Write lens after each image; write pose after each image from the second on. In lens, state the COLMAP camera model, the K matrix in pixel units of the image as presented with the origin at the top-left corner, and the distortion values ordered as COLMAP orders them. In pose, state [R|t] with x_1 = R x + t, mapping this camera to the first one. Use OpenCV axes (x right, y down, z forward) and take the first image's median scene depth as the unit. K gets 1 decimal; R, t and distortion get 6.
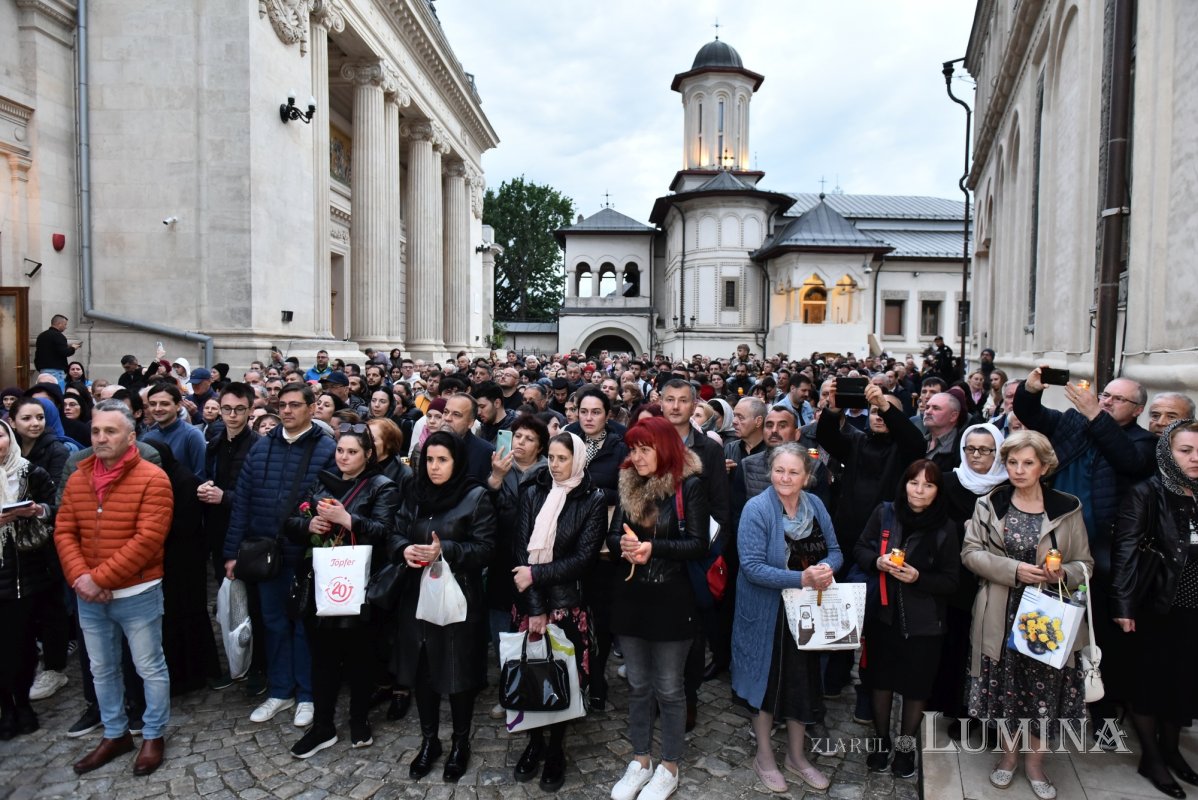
lens RADIAL K [[829.9, 0, 591.5], [0, 829.9, 405.5], [0, 0, 1]] dist [-0.013104, 0.002631]
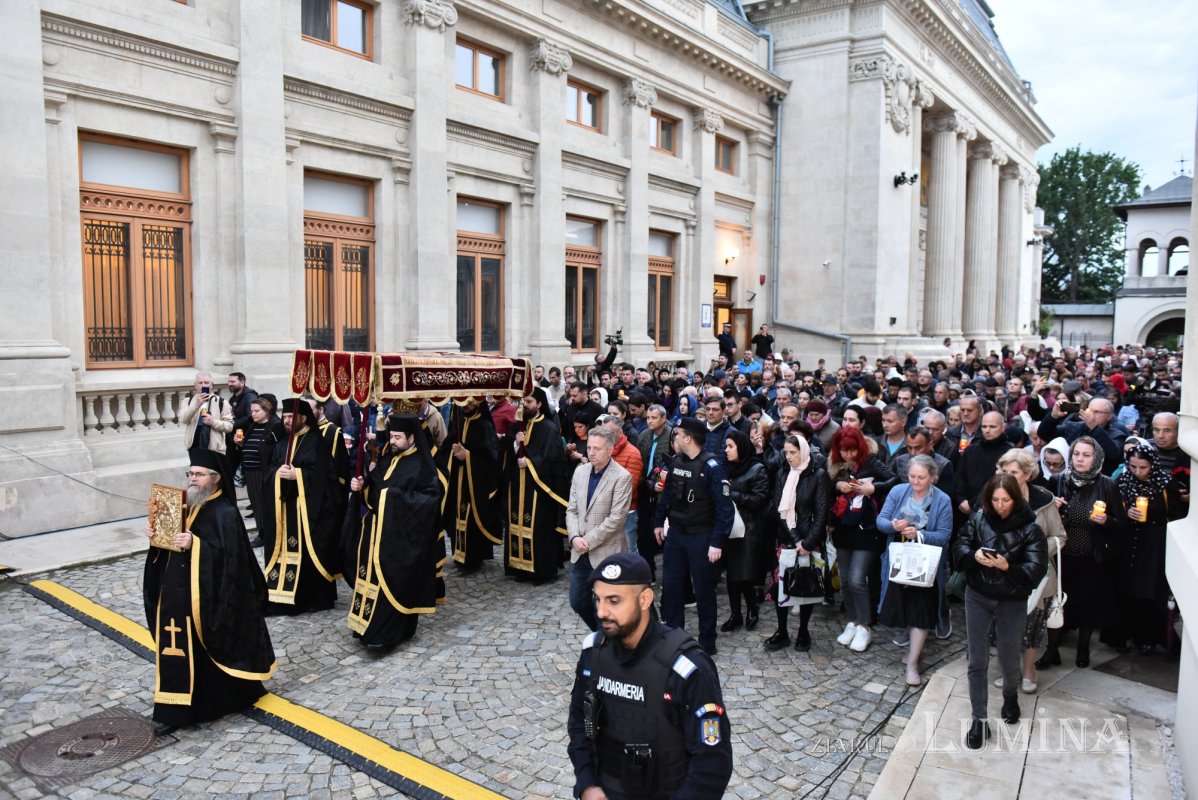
lens RADIAL K [[829.9, 0, 653.4], [0, 829.9, 399.9], [0, 0, 1]] dist [-0.013104, 0.002631]
pose [[0.853055, 0.036947, -0.520511, 0.008417], [-0.028964, 0.999305, 0.023465, 0.002021], [0.521017, -0.004941, 0.853532, -0.107155]]
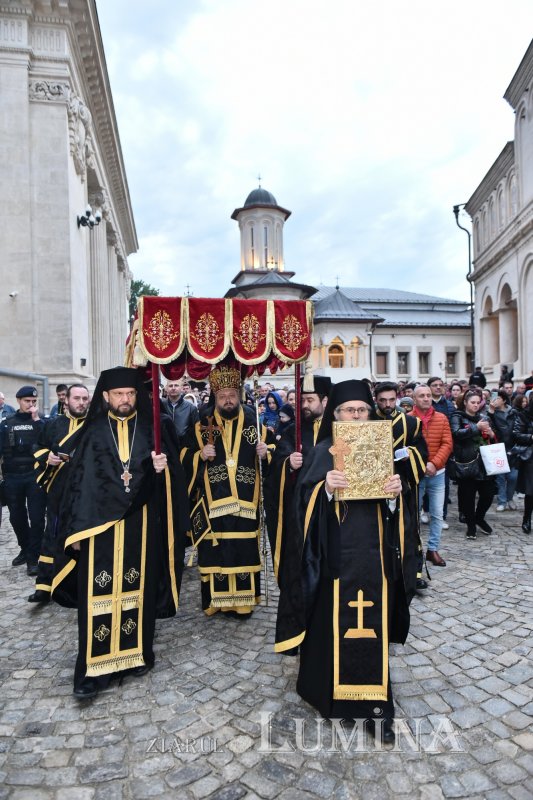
lens RADIAL K [[554.2, 0, 284.4], [0, 554.2, 398.9], [0, 0, 1]] dist [-0.013104, 0.002631]
pose [[0.976460, -0.035388, 0.212777, -0.054735], [0.046116, 0.997892, -0.045665, 0.003306], [-0.210712, 0.054403, 0.976033, 0.000962]]
